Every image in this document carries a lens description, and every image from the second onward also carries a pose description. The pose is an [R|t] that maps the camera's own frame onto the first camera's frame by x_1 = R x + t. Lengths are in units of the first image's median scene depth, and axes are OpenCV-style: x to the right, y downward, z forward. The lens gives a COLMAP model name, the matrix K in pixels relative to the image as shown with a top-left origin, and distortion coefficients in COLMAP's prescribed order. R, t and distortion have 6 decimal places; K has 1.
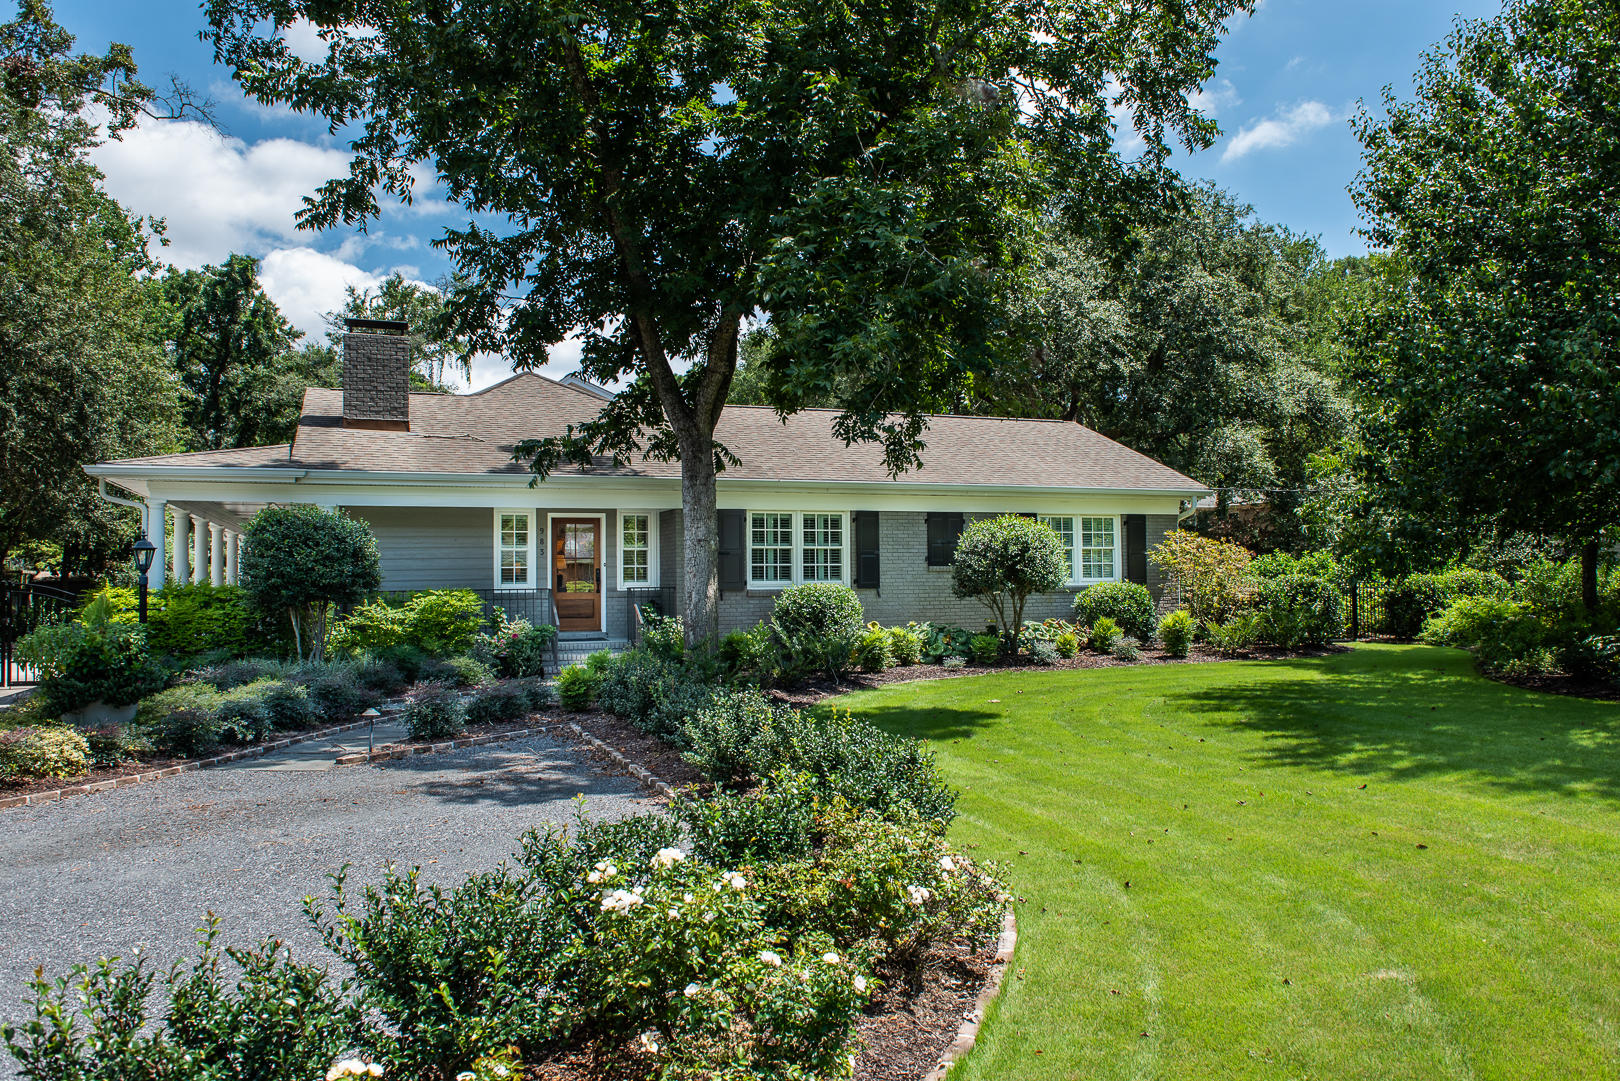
lens RADIAL K [[1130.0, 0, 803.9], [0, 1130.0, 545.0], [0, 0, 1]] dist [-0.004993, -0.061979]
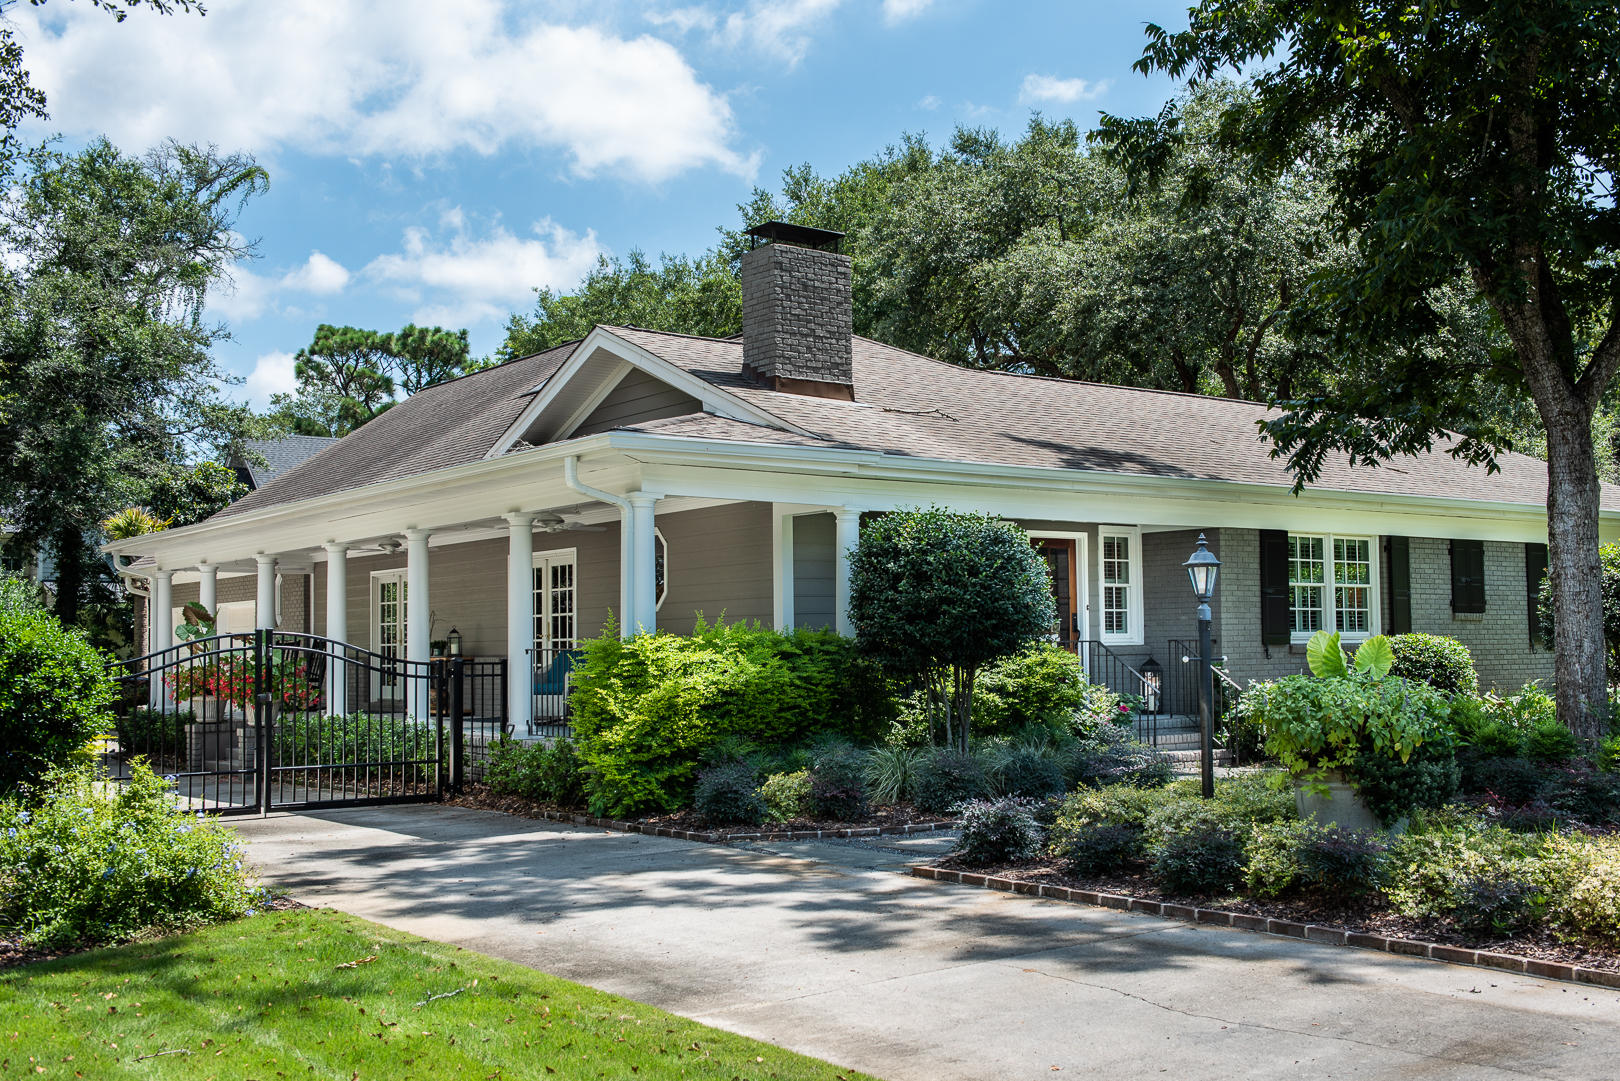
lens RADIAL K [[1711.0, 0, 812.0], [0, 1711.0, 581.1], [0, 0, 1]] dist [0.008061, 0.007038]
pose [[0.959229, 0.009480, 0.282470, -0.636851], [-0.006350, 0.999908, -0.011995, 0.014942], [-0.282557, 0.009712, 0.959201, 0.058235]]
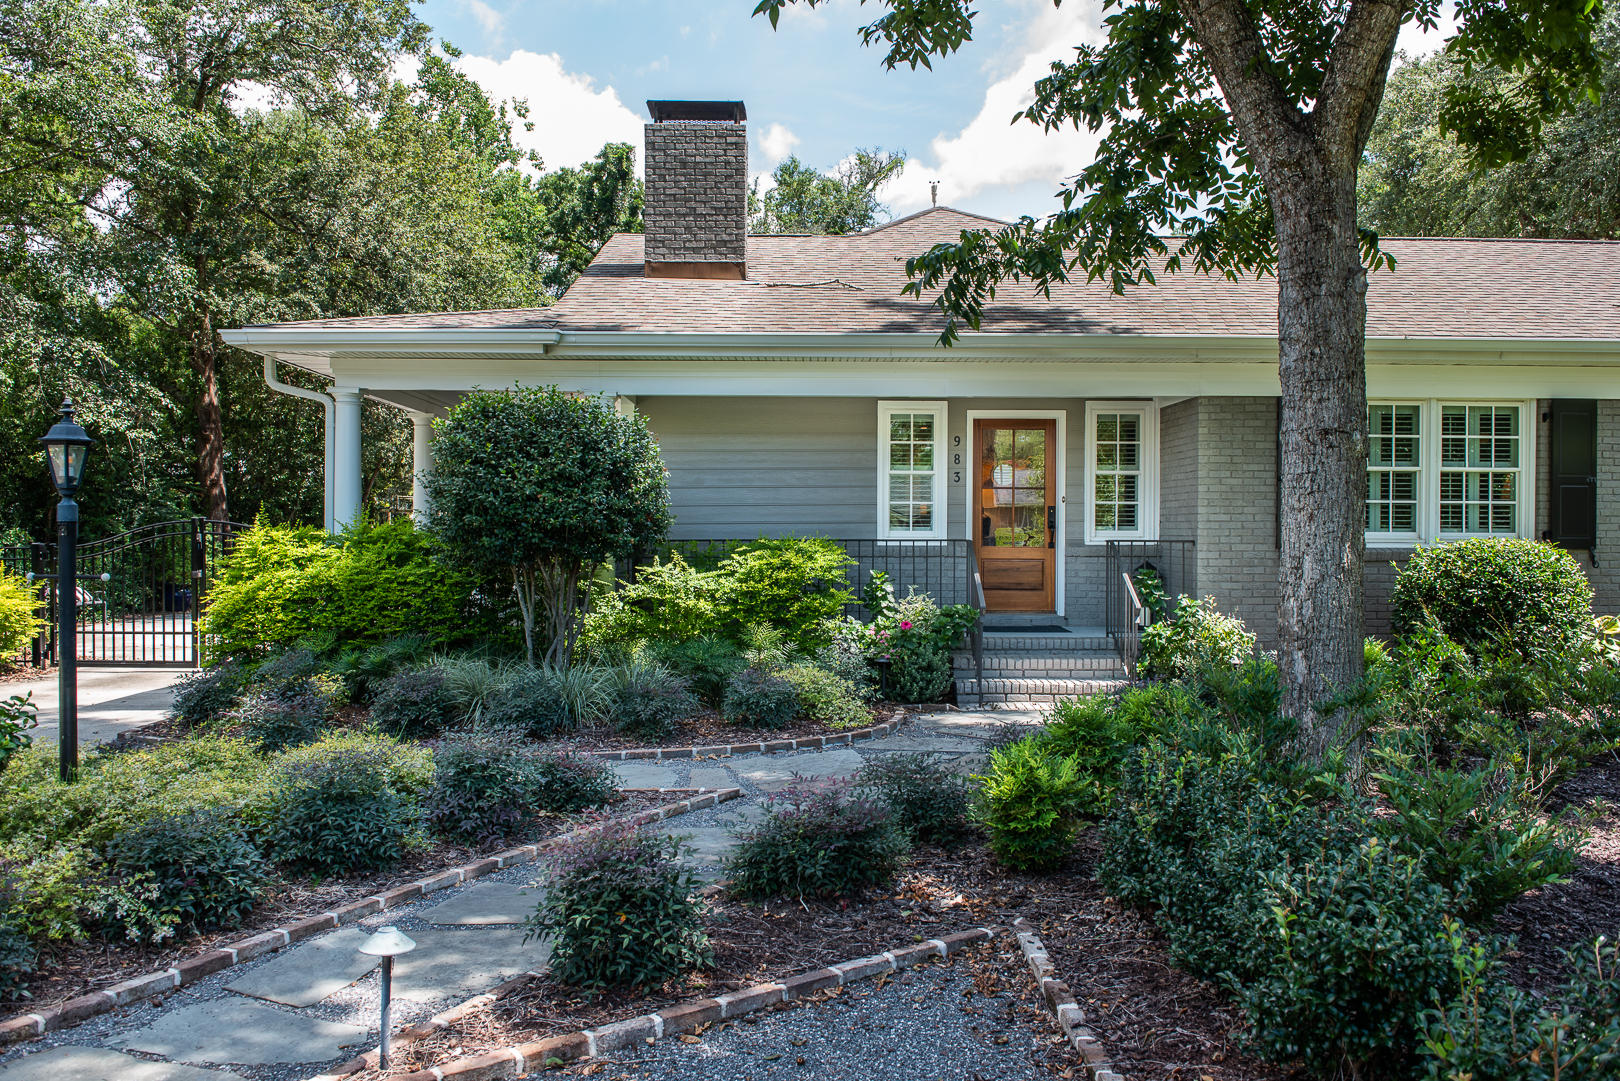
lens RADIAL K [[1247.1, 0, 813.5], [0, 1247.1, 550.9], [0, 0, 1]] dist [-0.024545, -0.008188]
pose [[0.940059, 0.019198, -0.340470, -0.080294], [-0.002383, 0.998760, 0.049737, 0.012439], [0.341003, -0.045944, 0.938939, 0.362998]]
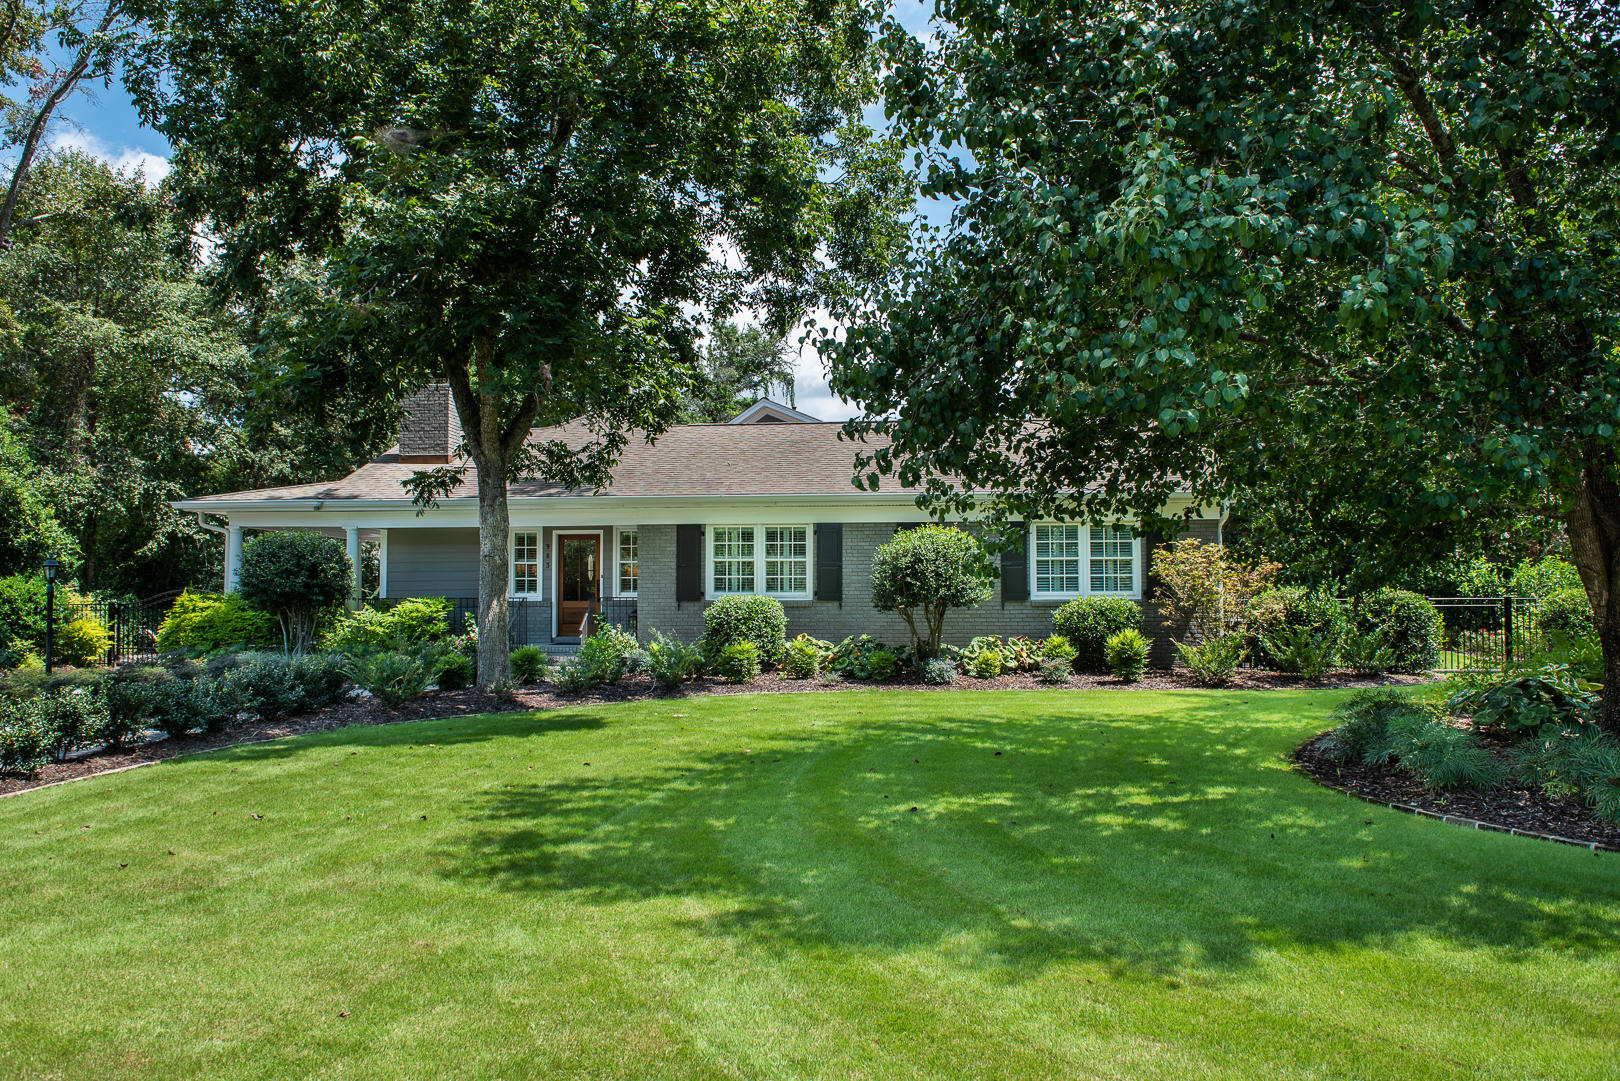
lens RADIAL K [[1130.0, 0, 803.9], [0, 1130.0, 545.0], [0, 0, 1]] dist [-0.004993, -0.061979]
pose [[0.901092, -0.010306, -0.433506, 0.488164], [0.007283, 0.999936, -0.008633, -0.002305], [0.433567, 0.004622, 0.901109, 0.092522]]
